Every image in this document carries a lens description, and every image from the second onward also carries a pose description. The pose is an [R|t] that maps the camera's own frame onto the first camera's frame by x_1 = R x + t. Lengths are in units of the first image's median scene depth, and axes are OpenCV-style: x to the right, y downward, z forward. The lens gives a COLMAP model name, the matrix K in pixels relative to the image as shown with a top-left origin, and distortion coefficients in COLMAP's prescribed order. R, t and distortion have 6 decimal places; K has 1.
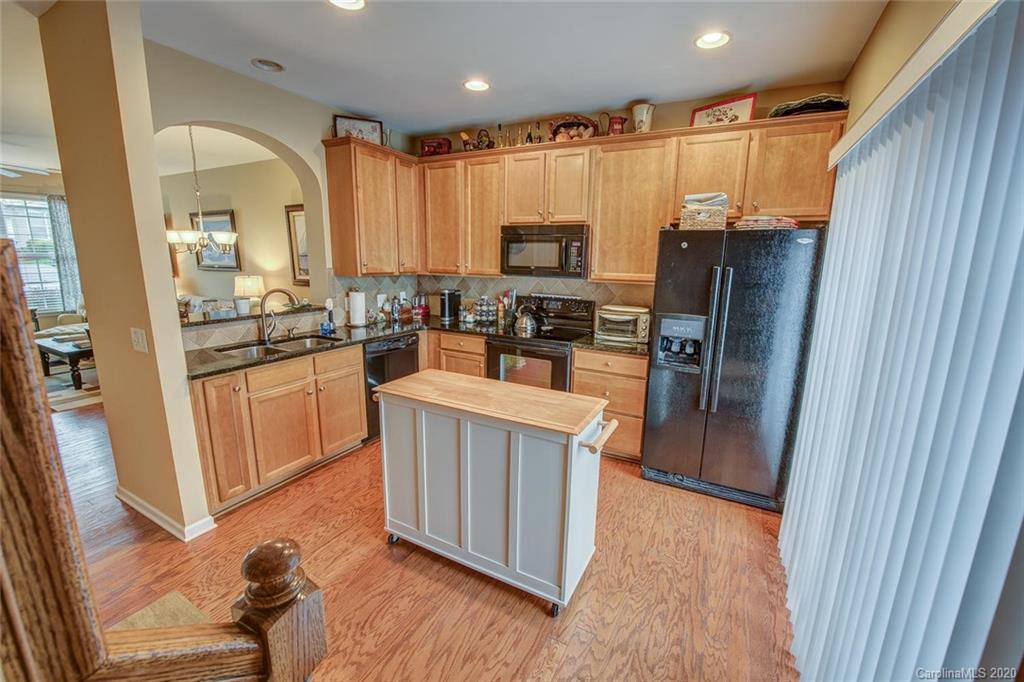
lens RADIAL K [[418.7, 0, 512.0], [0, 418.7, 341.0], [0, 0, 1]] dist [-0.017820, 0.000056]
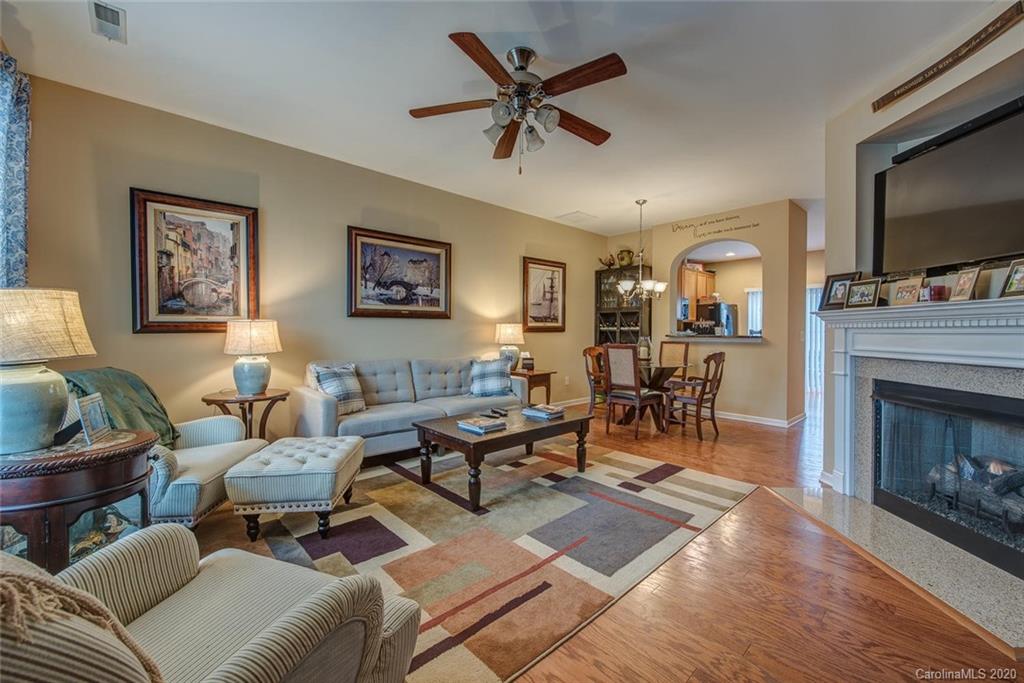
lens RADIAL K [[410.1, 0, 524.9], [0, 410.1, 334.9], [0, 0, 1]] dist [-0.000824, -0.000224]
pose [[0.318316, -0.022841, 0.947710, -2.370193], [0.186949, 0.981590, -0.039135, -0.142929], [-0.929368, 0.189631, 0.316725, 1.098167]]
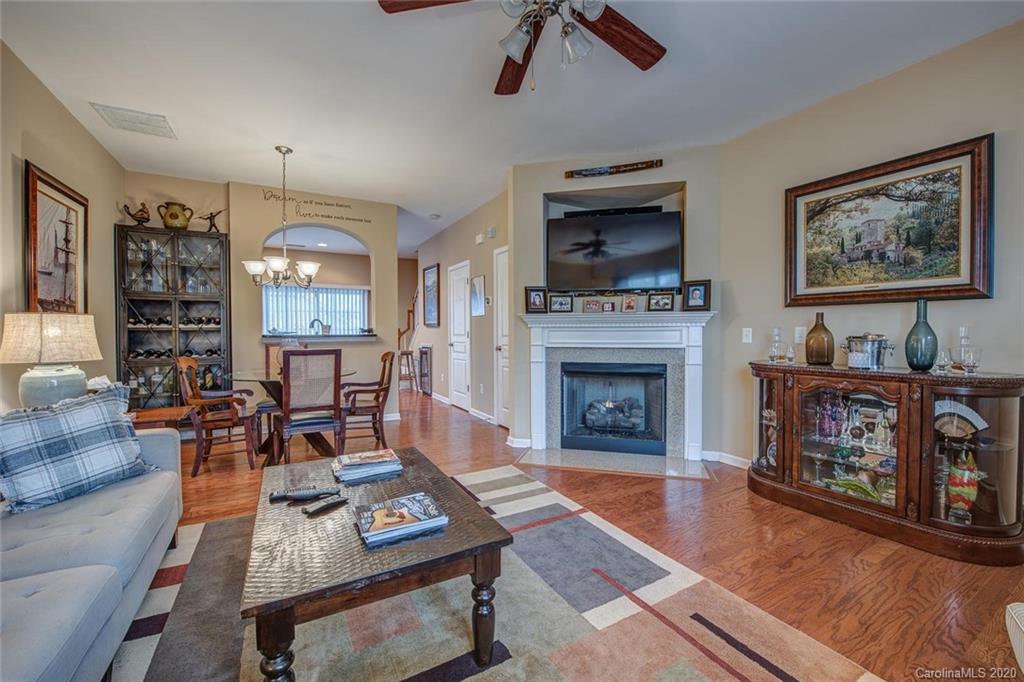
lens RADIAL K [[418.7, 0, 512.0], [0, 418.7, 341.0], [0, 0, 1]] dist [-0.017820, 0.000056]
pose [[-0.839441, -0.032436, 0.542483, -1.932289], [0.093063, 0.974892, 0.202297, -0.270337], [-0.535424, 0.220302, -0.815346, 1.741236]]
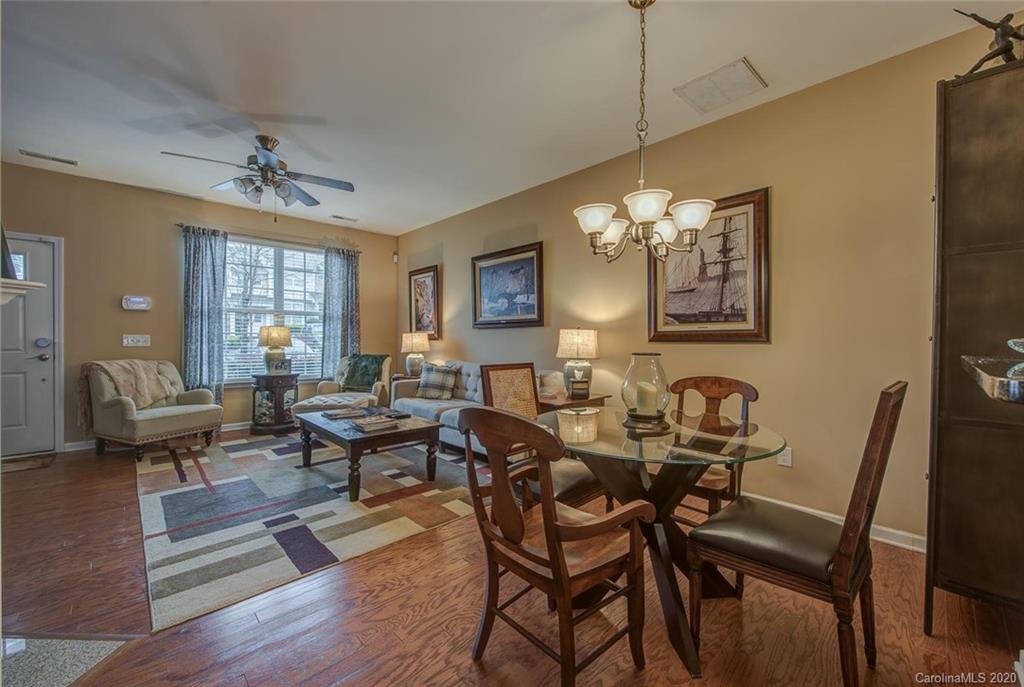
lens RADIAL K [[405.9, 0, 512.0], [0, 405.9, 343.5], [0, 0, 1]] dist [-0.000882, -0.000009]
pose [[0.949209, -0.007406, -0.314558, -0.856862], [-0.052278, 0.982115, -0.180877, -0.021876], [0.310272, 0.188135, 0.931846, 0.612429]]
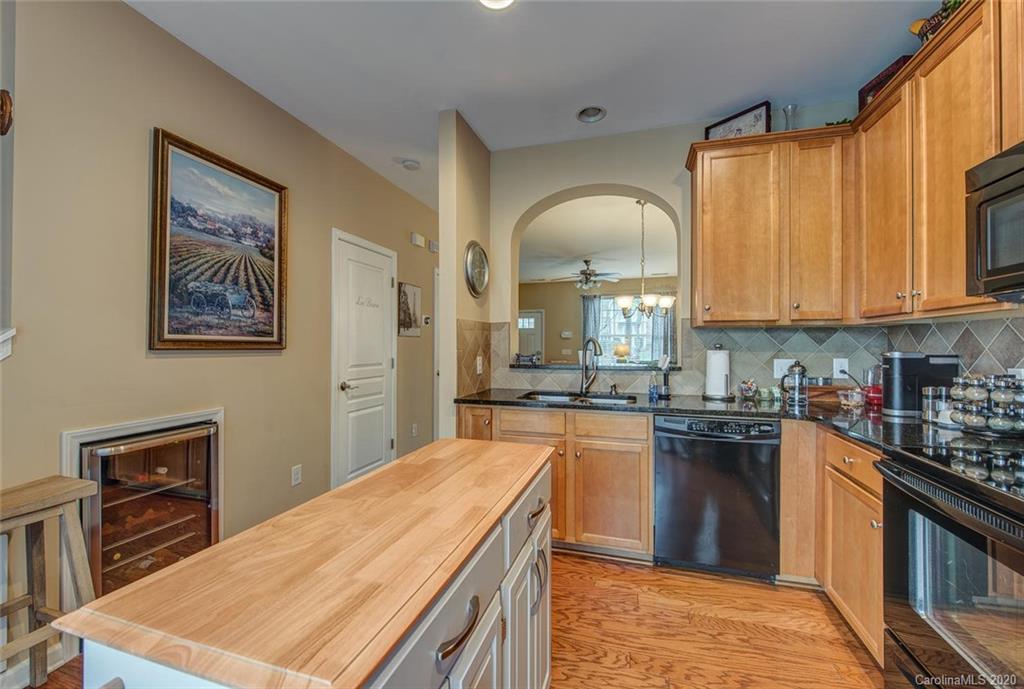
lens RADIAL K [[405.9, 0, 512.0], [0, 405.9, 344.5], [0, 0, 1]] dist [-0.000882, -0.000009]
pose [[0.195281, -0.019491, -0.980554, 0.244063], [-0.191320, 0.979837, -0.057578, -0.021120], [0.961905, 0.198843, 0.187615, 0.552445]]
